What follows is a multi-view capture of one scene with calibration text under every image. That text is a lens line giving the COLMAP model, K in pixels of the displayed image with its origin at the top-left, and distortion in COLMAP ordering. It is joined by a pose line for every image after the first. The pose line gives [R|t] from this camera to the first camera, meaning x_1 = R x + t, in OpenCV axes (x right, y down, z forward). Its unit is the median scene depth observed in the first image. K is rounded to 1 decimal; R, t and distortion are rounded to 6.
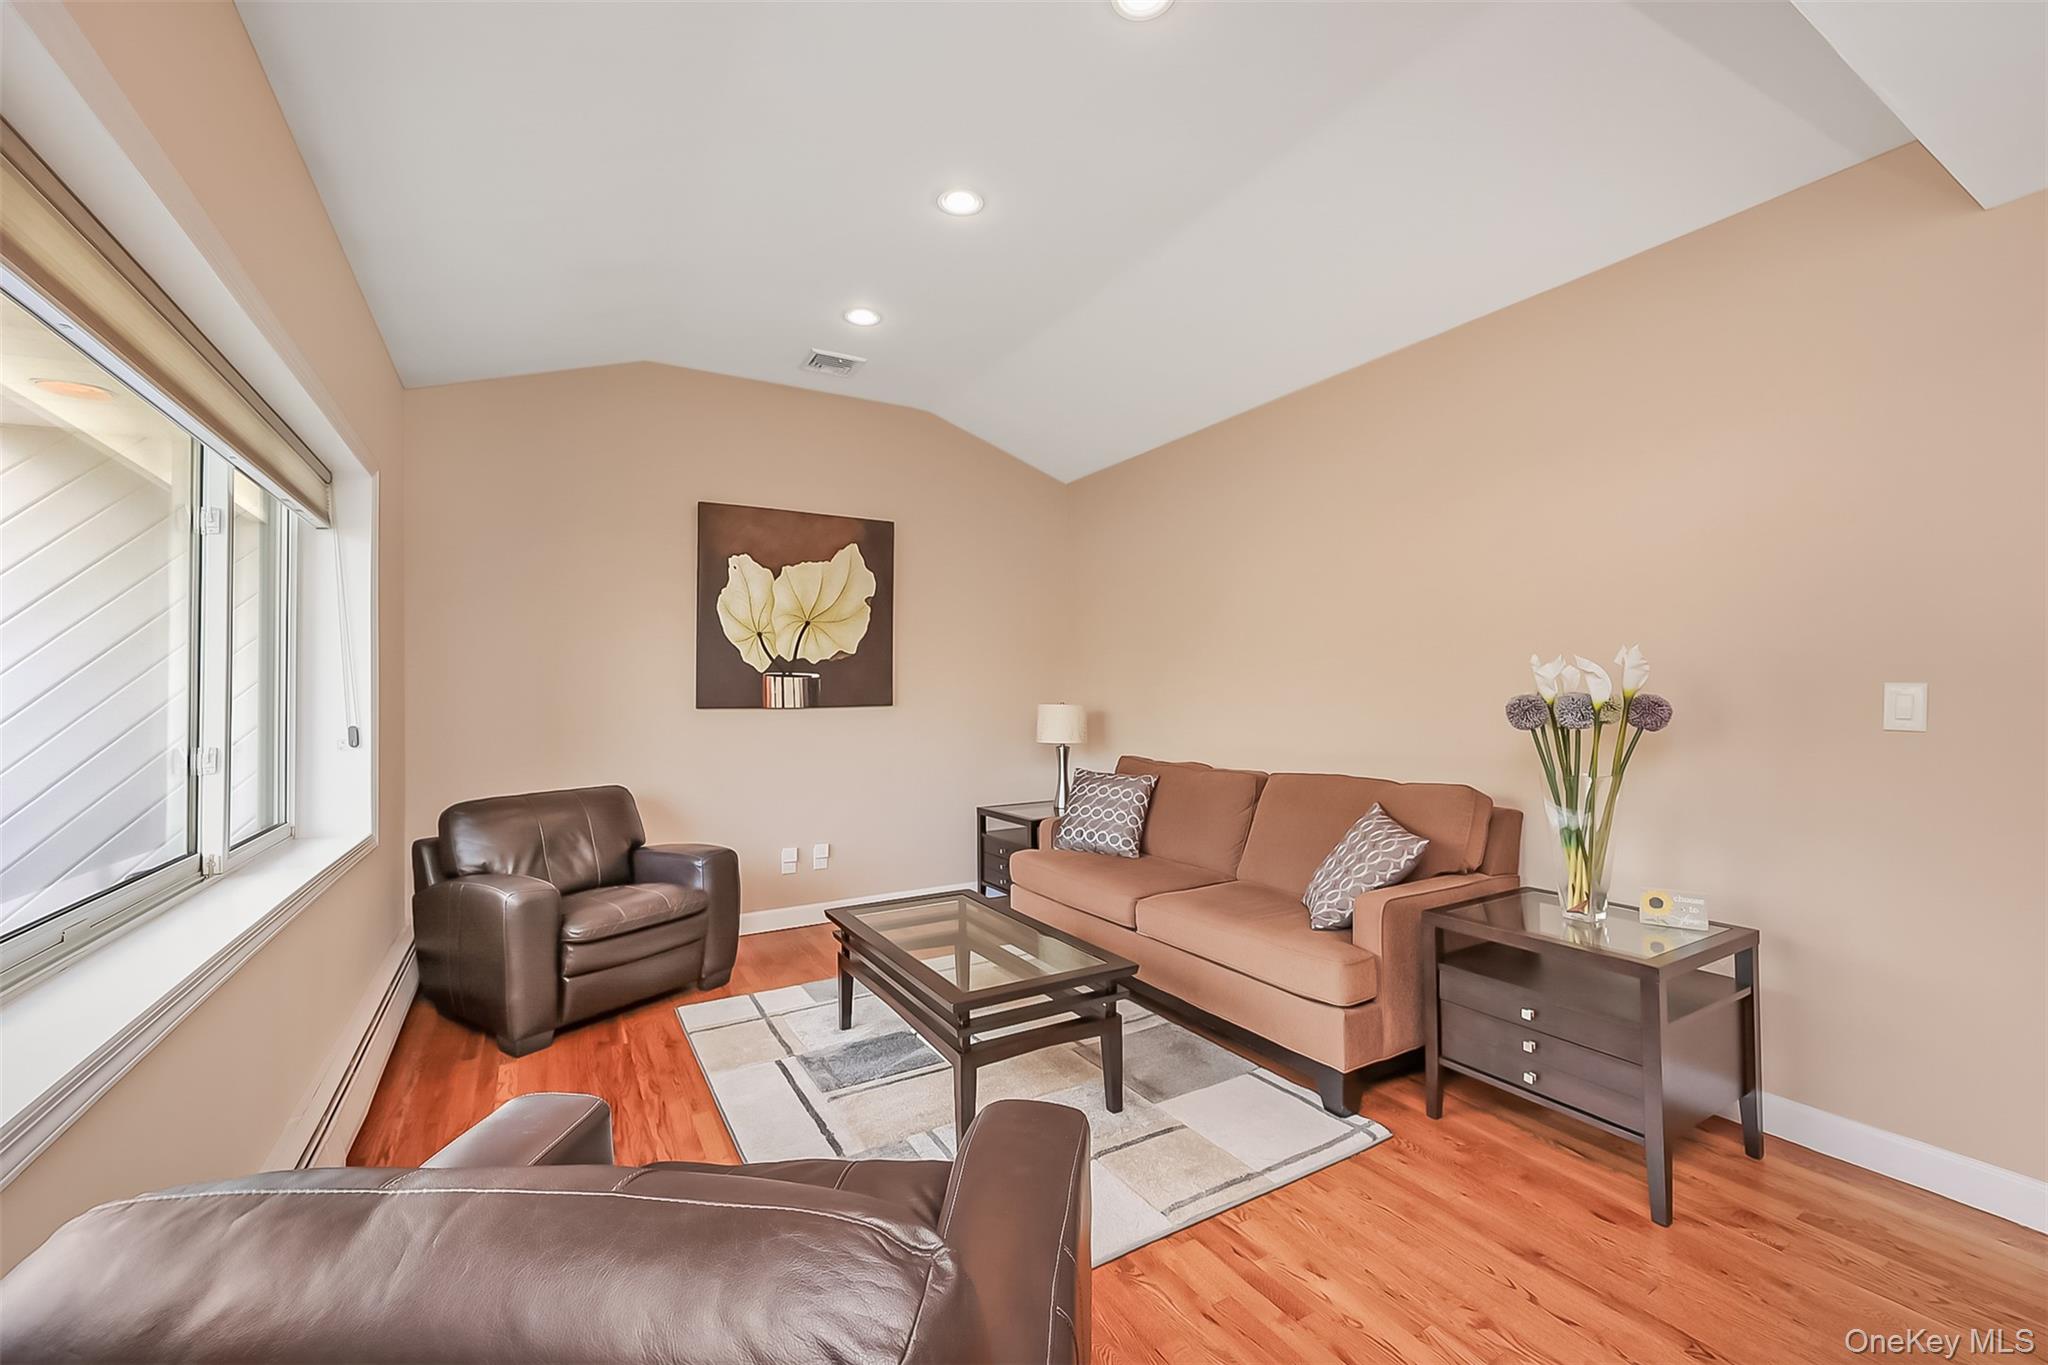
lens RADIAL K [[832.6, 0, 1012.3], [0, 832.6, 680.3], [0, 0, 1]] dist [-0.002256, -0.000560]
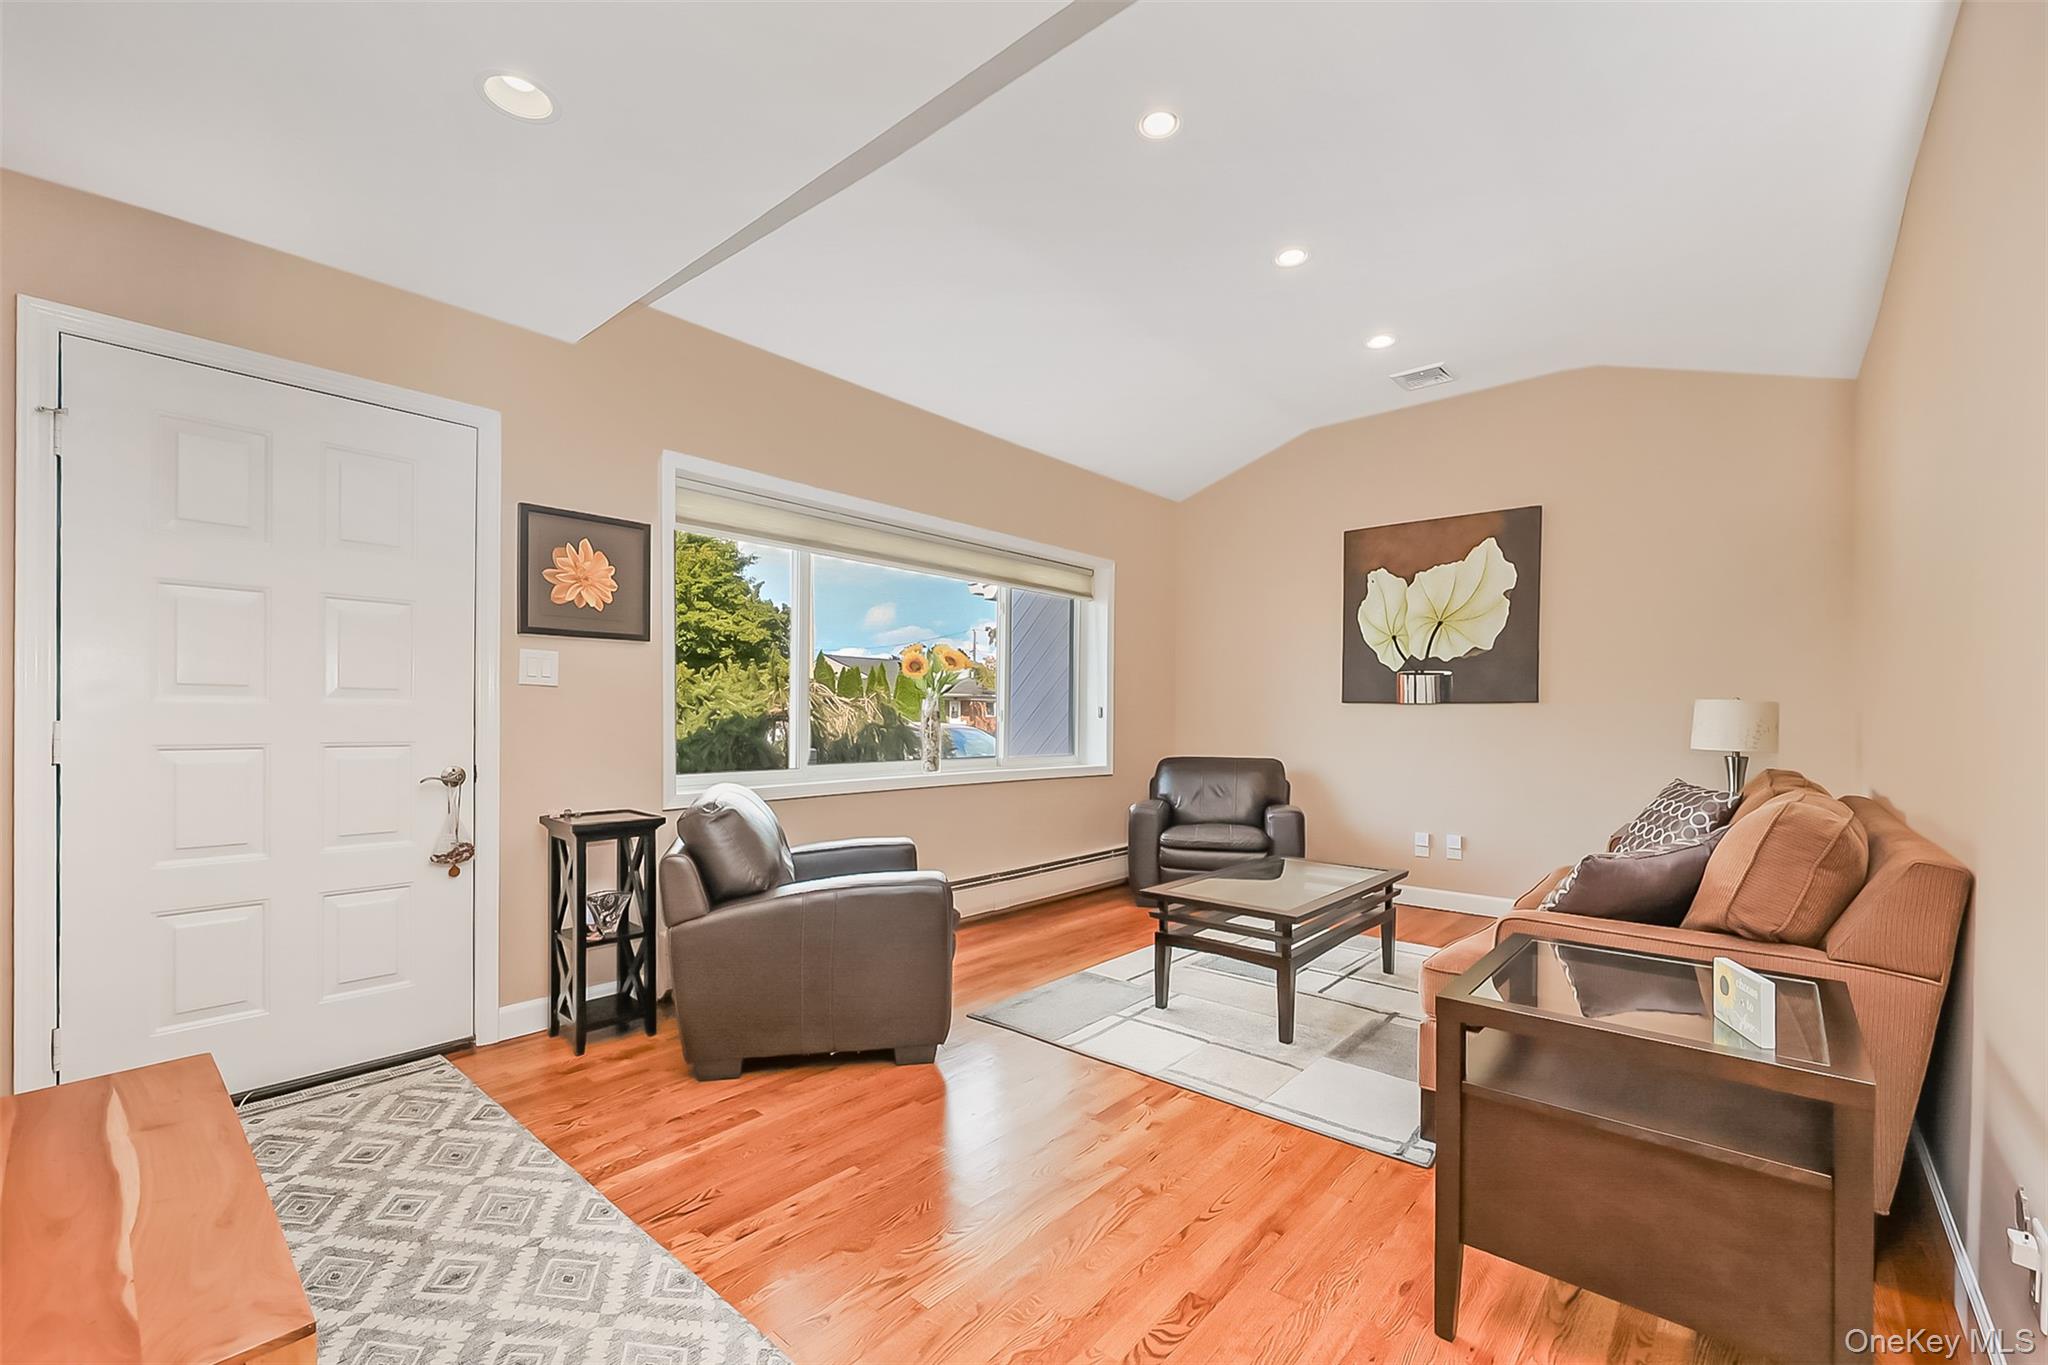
lens RADIAL K [[832.6, 0, 1056.4], [0, 832.6, 720.2], [0, 0, 1]] dist [-0.002256, -0.000560]
pose [[0.347326, 0.015148, -0.937622, 0.586320], [0.003895, 0.999838, 0.017597, 0.034434], [0.937736, -0.009764, 0.347210, 0.178490]]
